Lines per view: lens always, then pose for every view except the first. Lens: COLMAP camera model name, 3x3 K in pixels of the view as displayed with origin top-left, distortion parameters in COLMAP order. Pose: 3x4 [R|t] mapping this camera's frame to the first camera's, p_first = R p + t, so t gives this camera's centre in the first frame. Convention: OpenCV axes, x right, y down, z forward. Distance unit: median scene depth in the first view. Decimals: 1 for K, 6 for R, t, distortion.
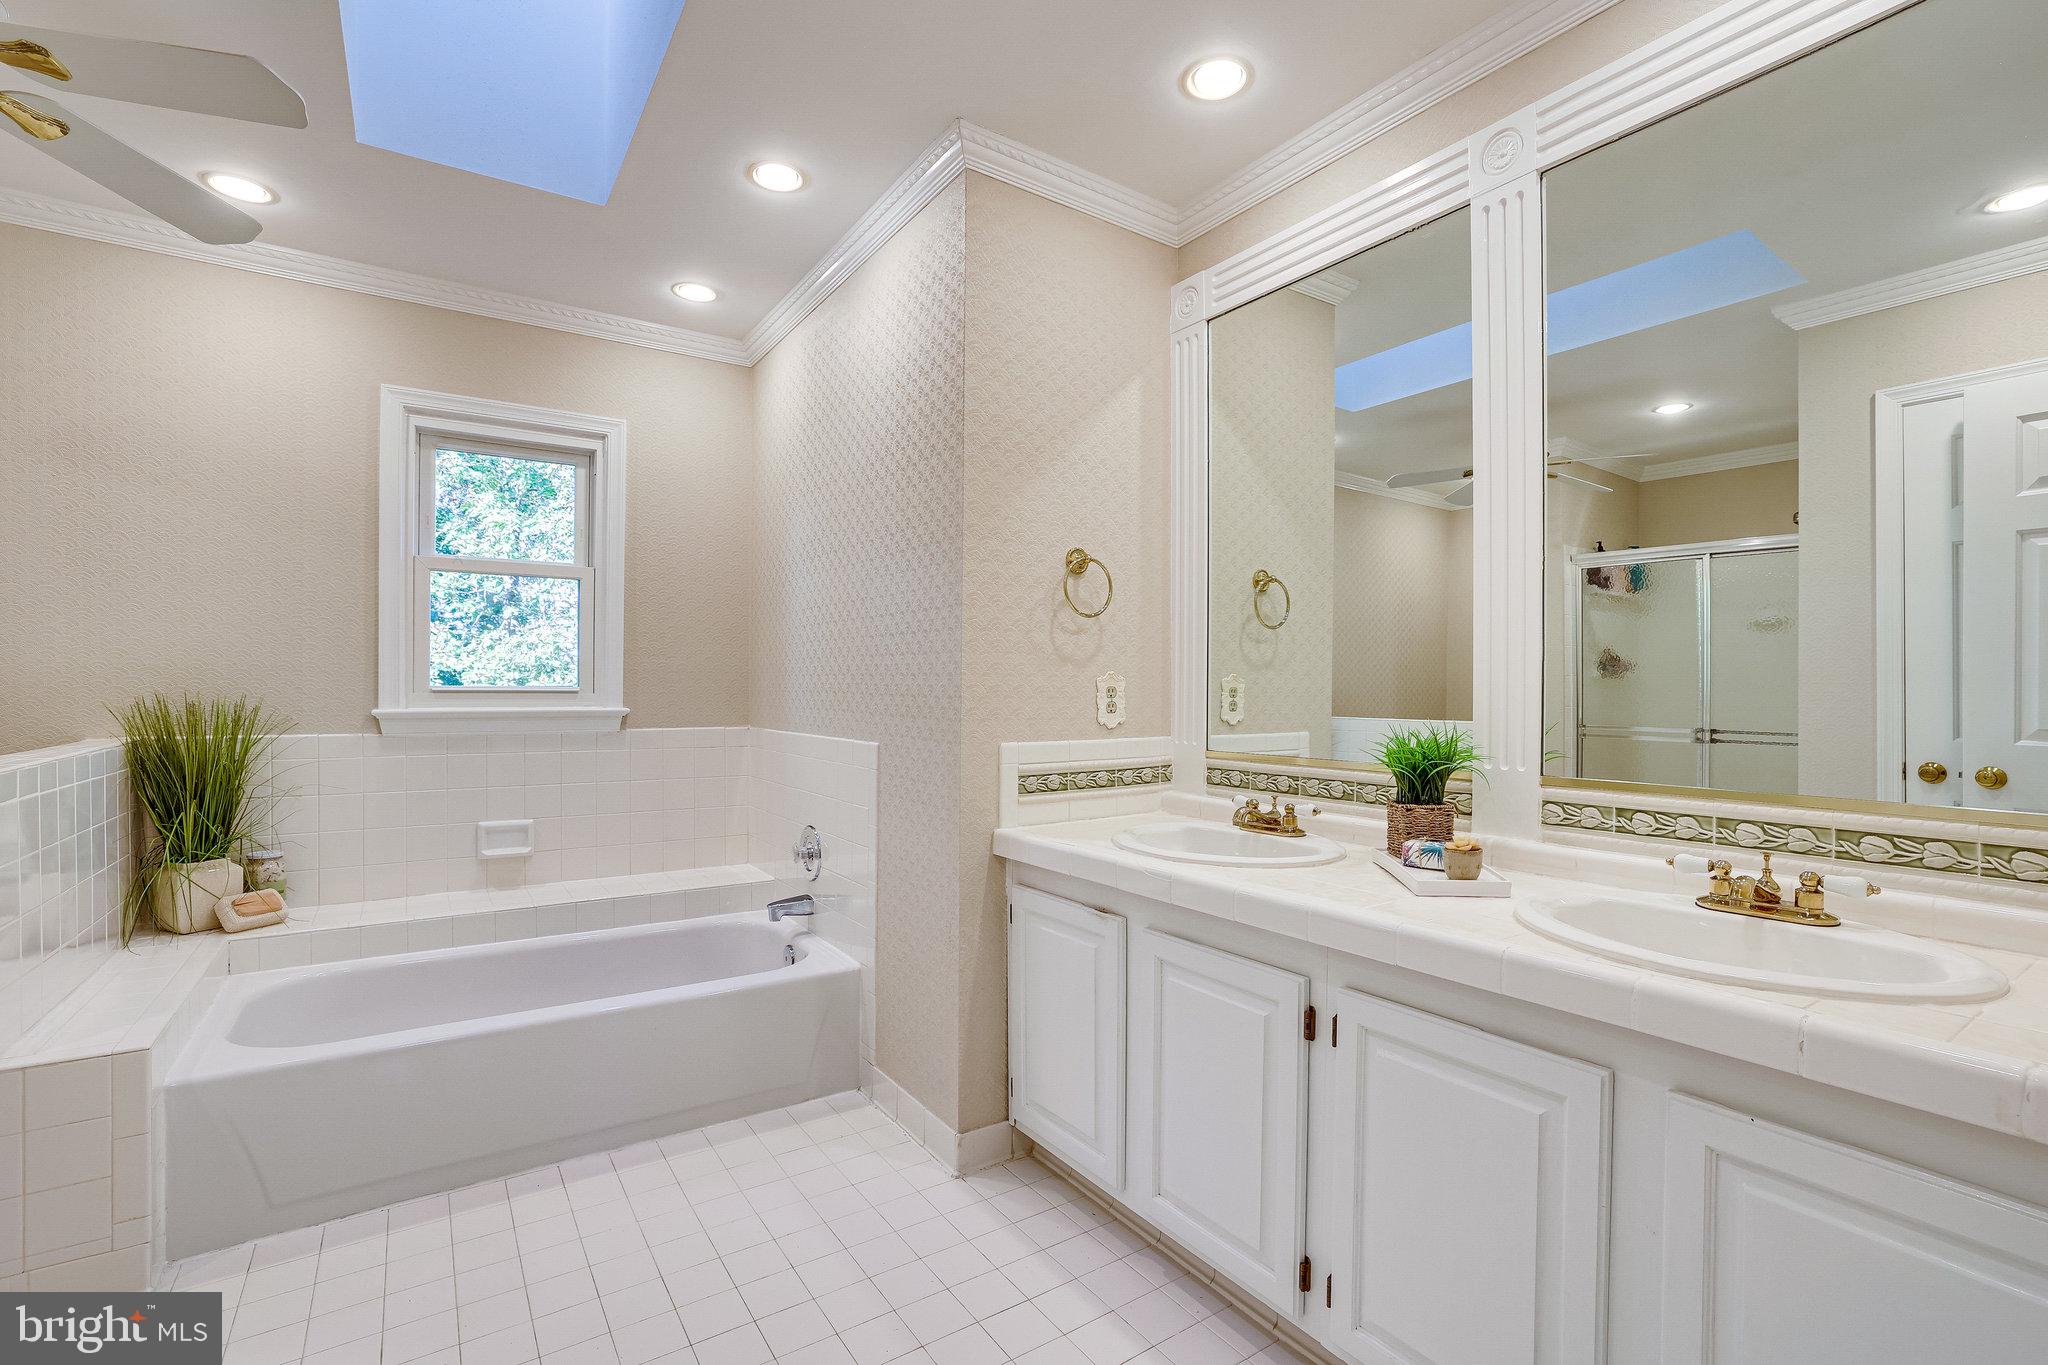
lens RADIAL K [[981.8, 0, 1022.4], [0, 981.8, 685.2], [0, 0, 1]] dist [-0.016200, 0.002491]
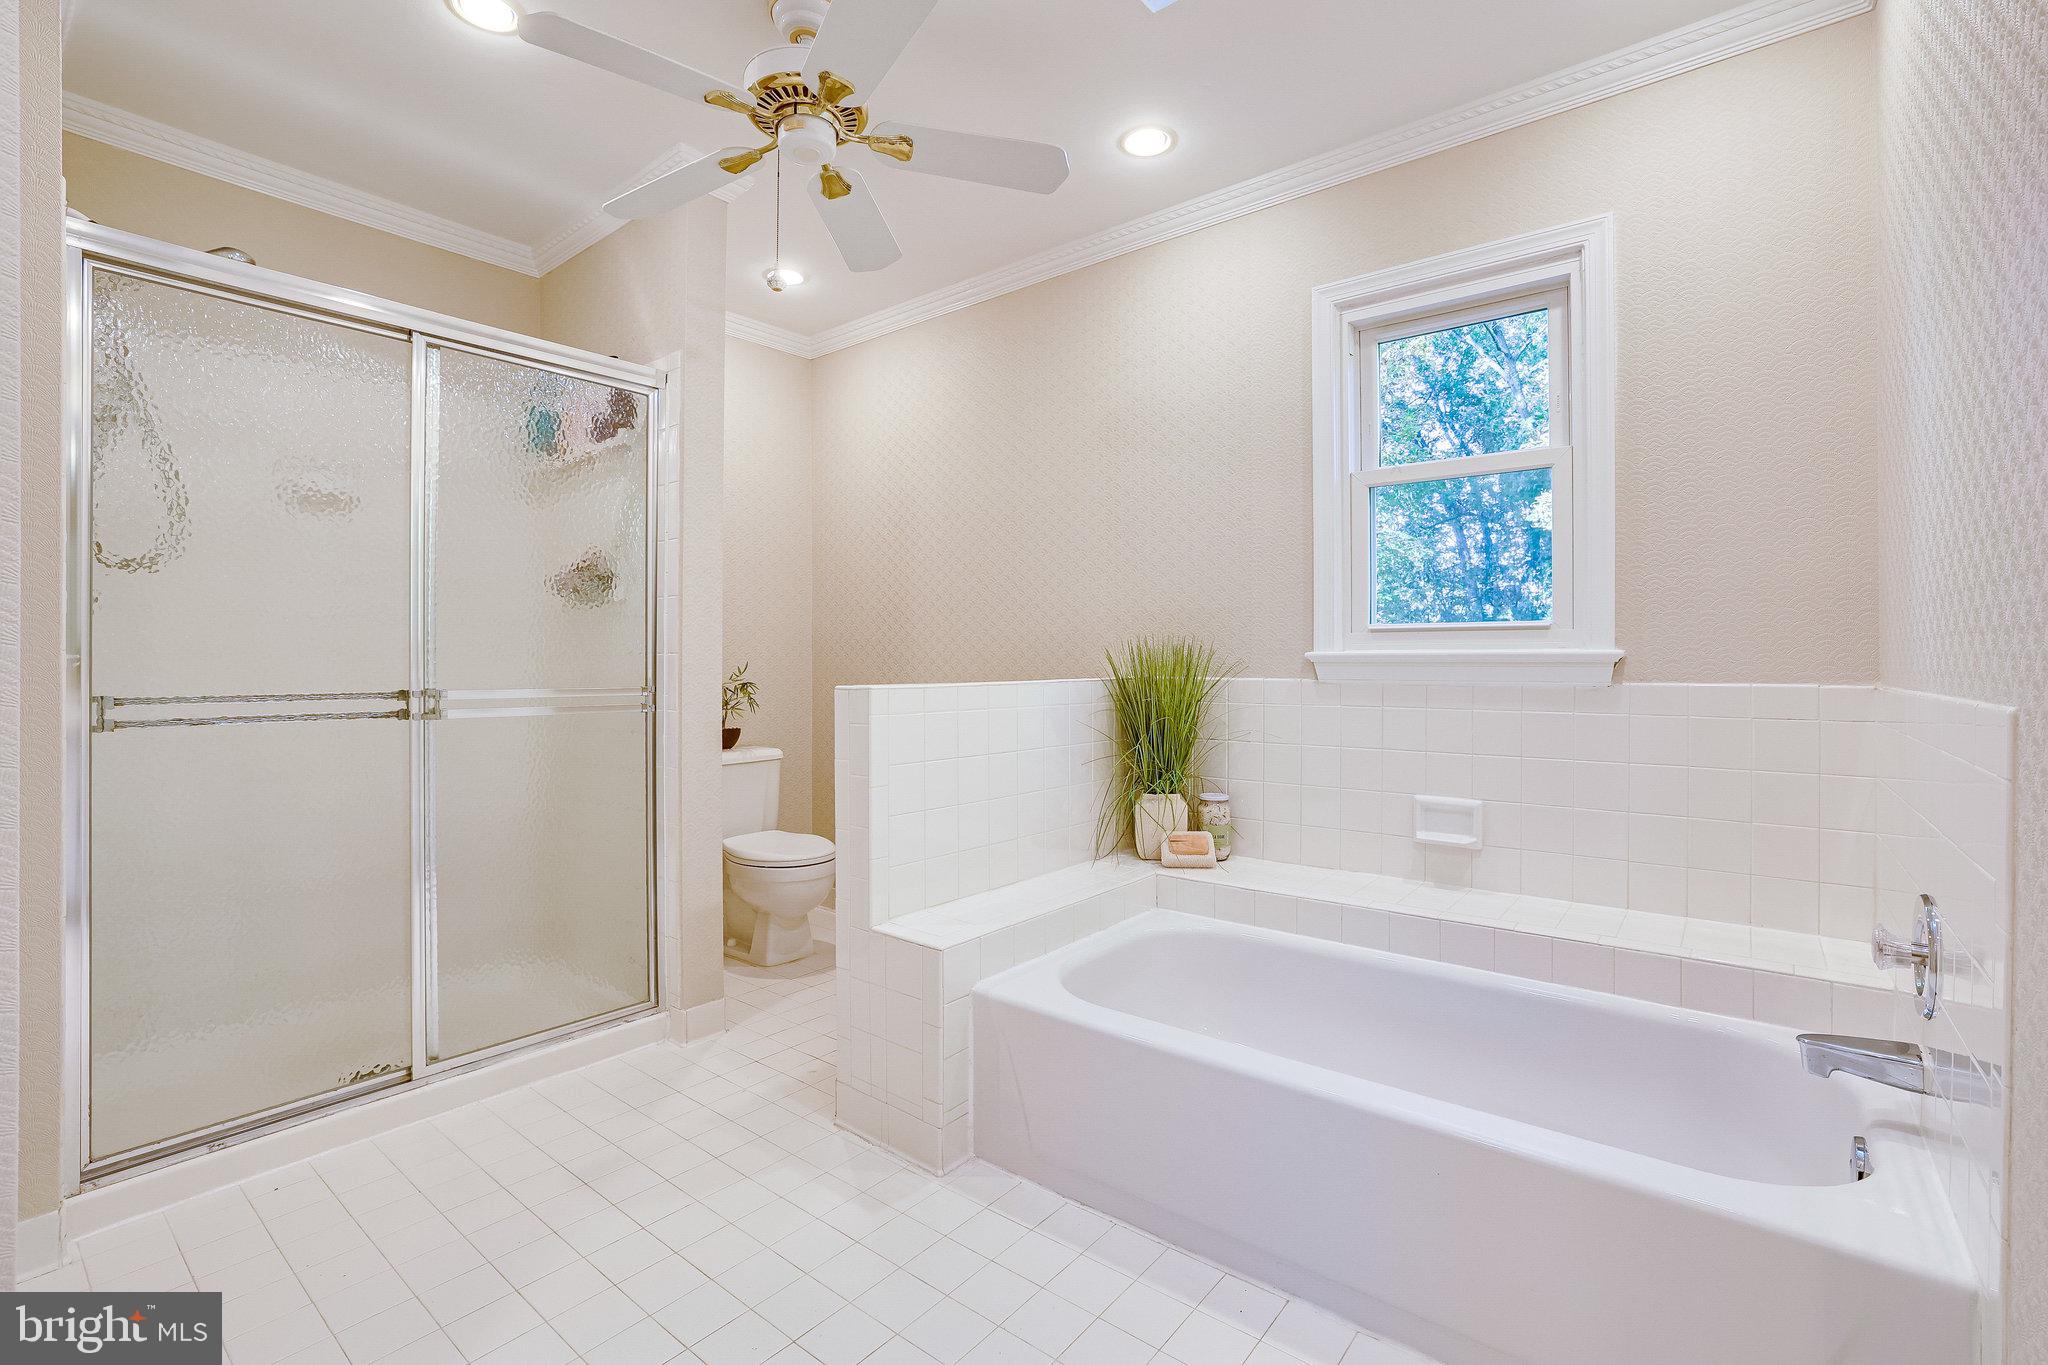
lens RADIAL K [[944.6, 0, 1002.9], [0, 944.6, 653.9], [0, 0, 1]] dist [0.003640, 0.001416]
pose [[0.299650, -0.015552, -0.953923, 0.077607], [-0.000251, 0.999866, -0.016380, 0.040336], [0.954049, 0.005147, 0.299606, 0.467025]]
